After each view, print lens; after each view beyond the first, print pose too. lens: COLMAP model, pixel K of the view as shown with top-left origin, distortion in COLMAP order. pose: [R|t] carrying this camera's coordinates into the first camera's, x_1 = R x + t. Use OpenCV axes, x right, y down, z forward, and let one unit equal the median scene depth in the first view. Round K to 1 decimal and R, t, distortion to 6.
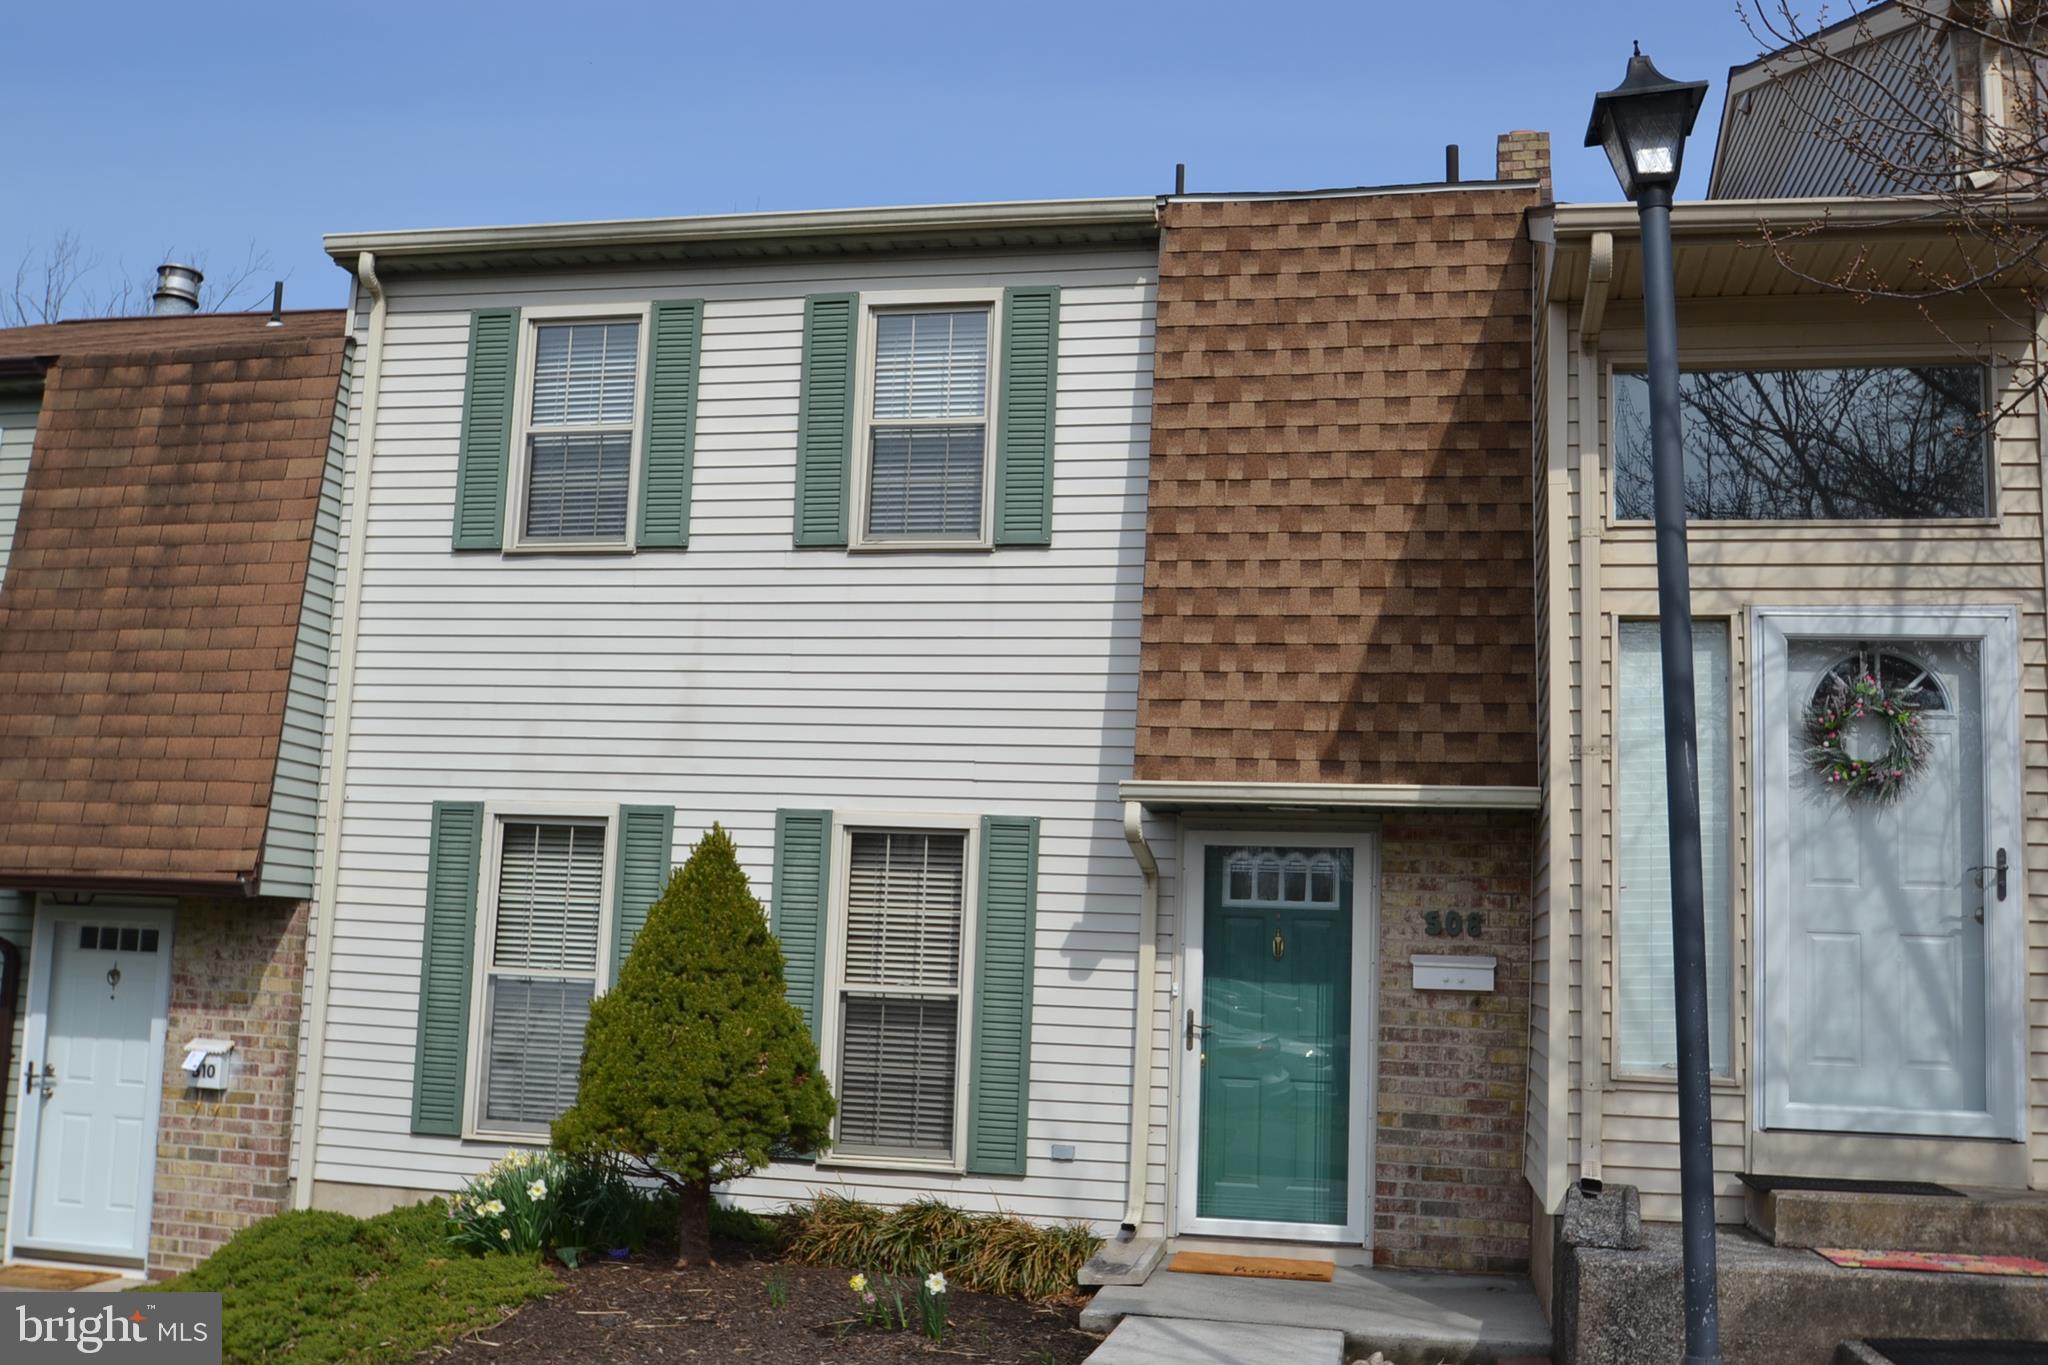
lens RADIAL K [[1880.6, 0, 1024.3], [0, 1880.6, 681.7], [0, 0, 1]] dist [-0.053188, 0.000000]
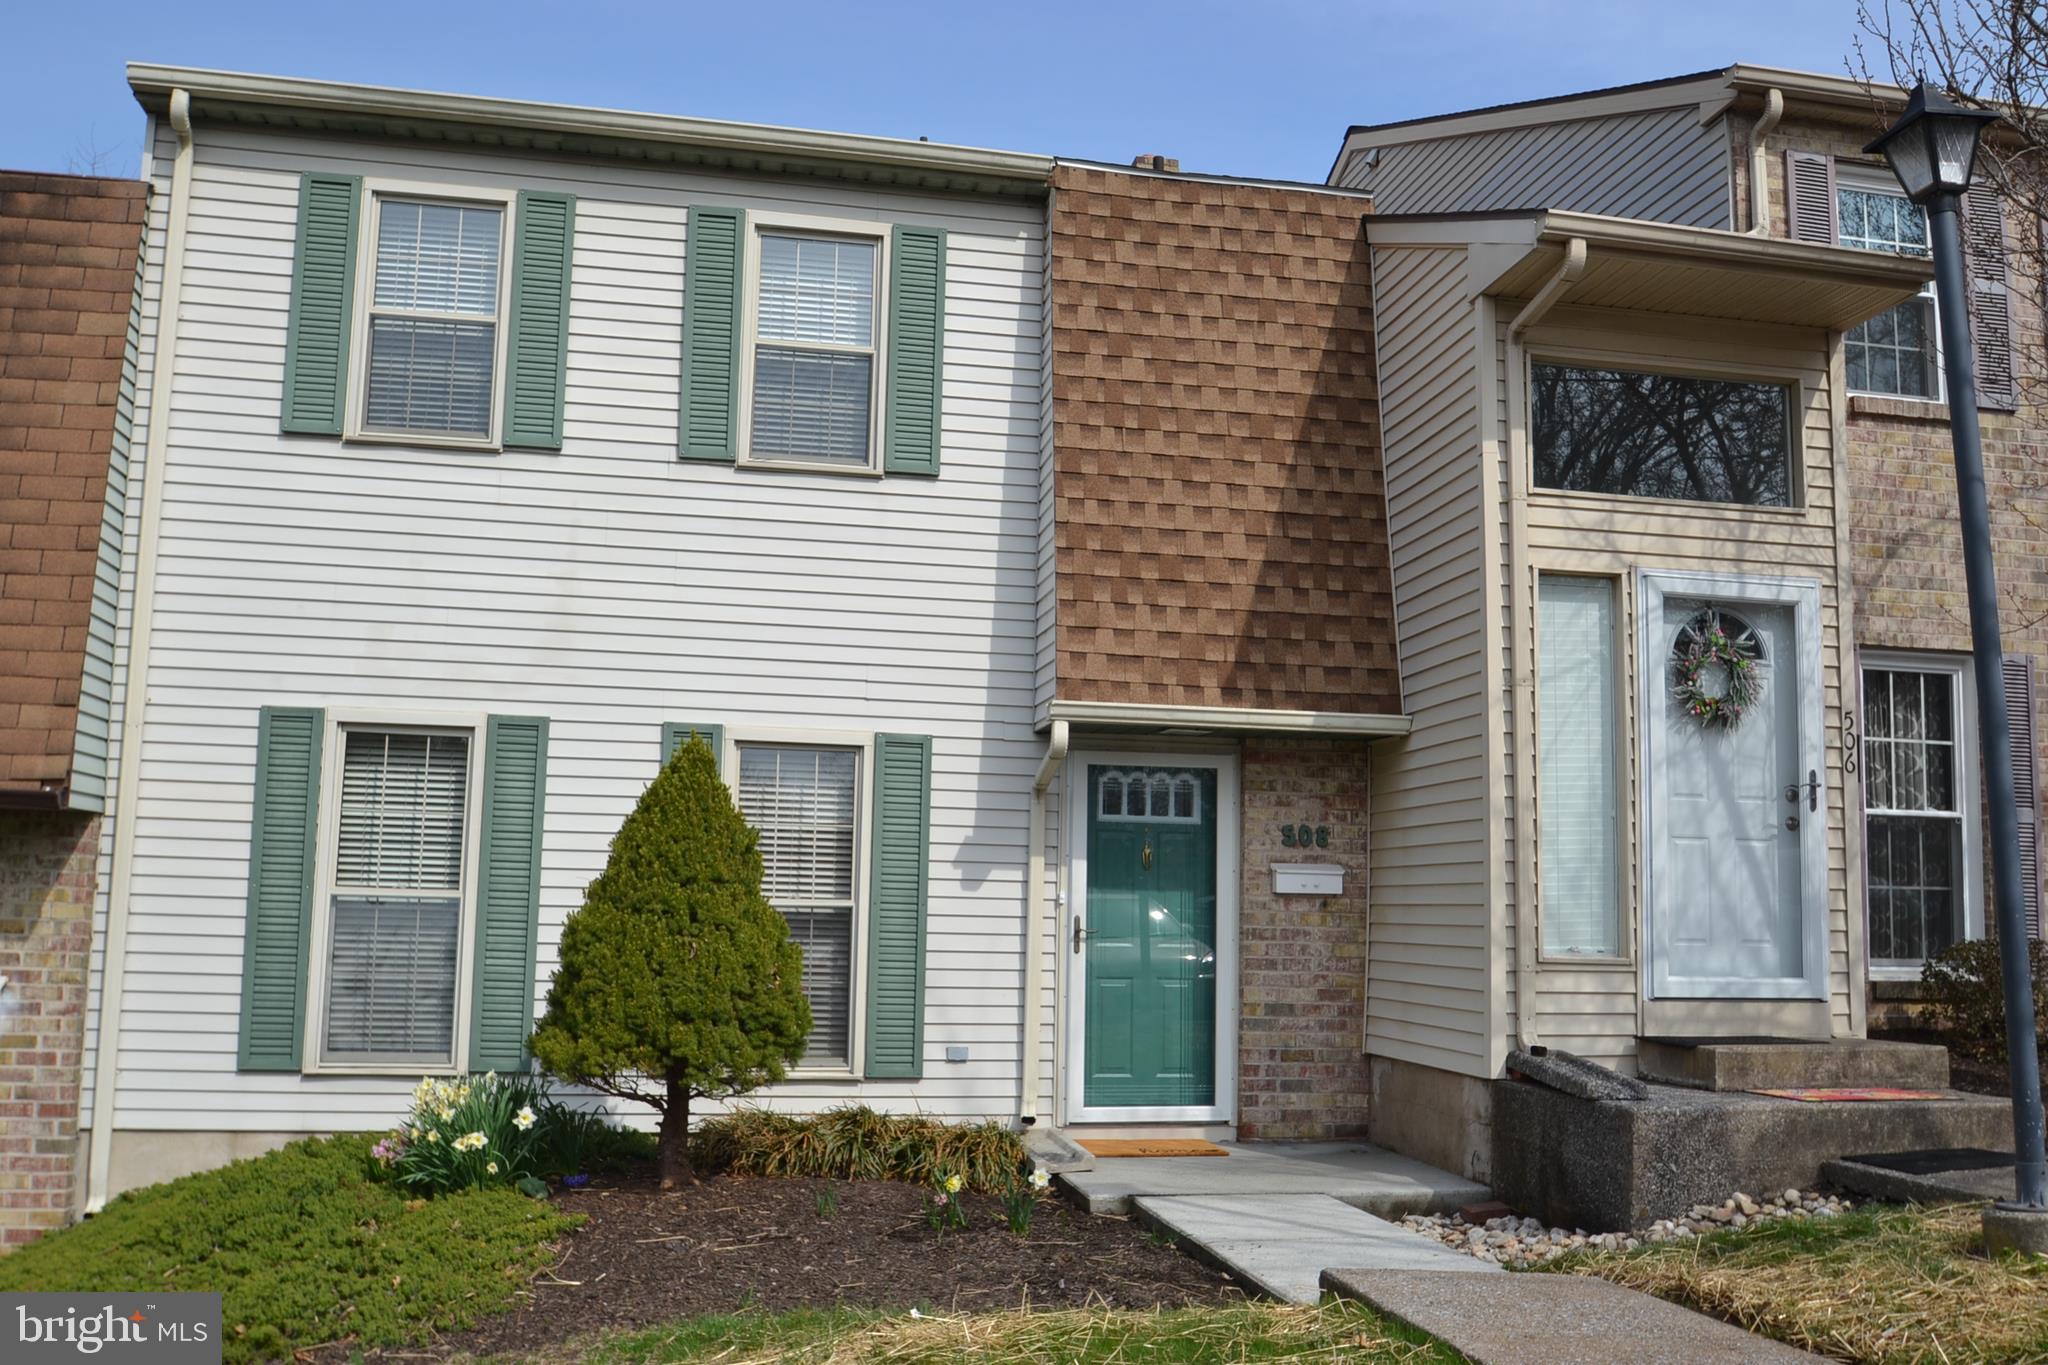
lens RADIAL K [[1680.6, 0, 1023.9], [0, 1680.6, 689.4], [0, 0, 1]] dist [-0.048642, 0.007534]
pose [[0.923694, 0.031946, 0.381798, -0.310483], [-0.041401, 0.999005, 0.016573, 0.029643], [-0.380889, -0.031115, 0.924097, 0.122792]]
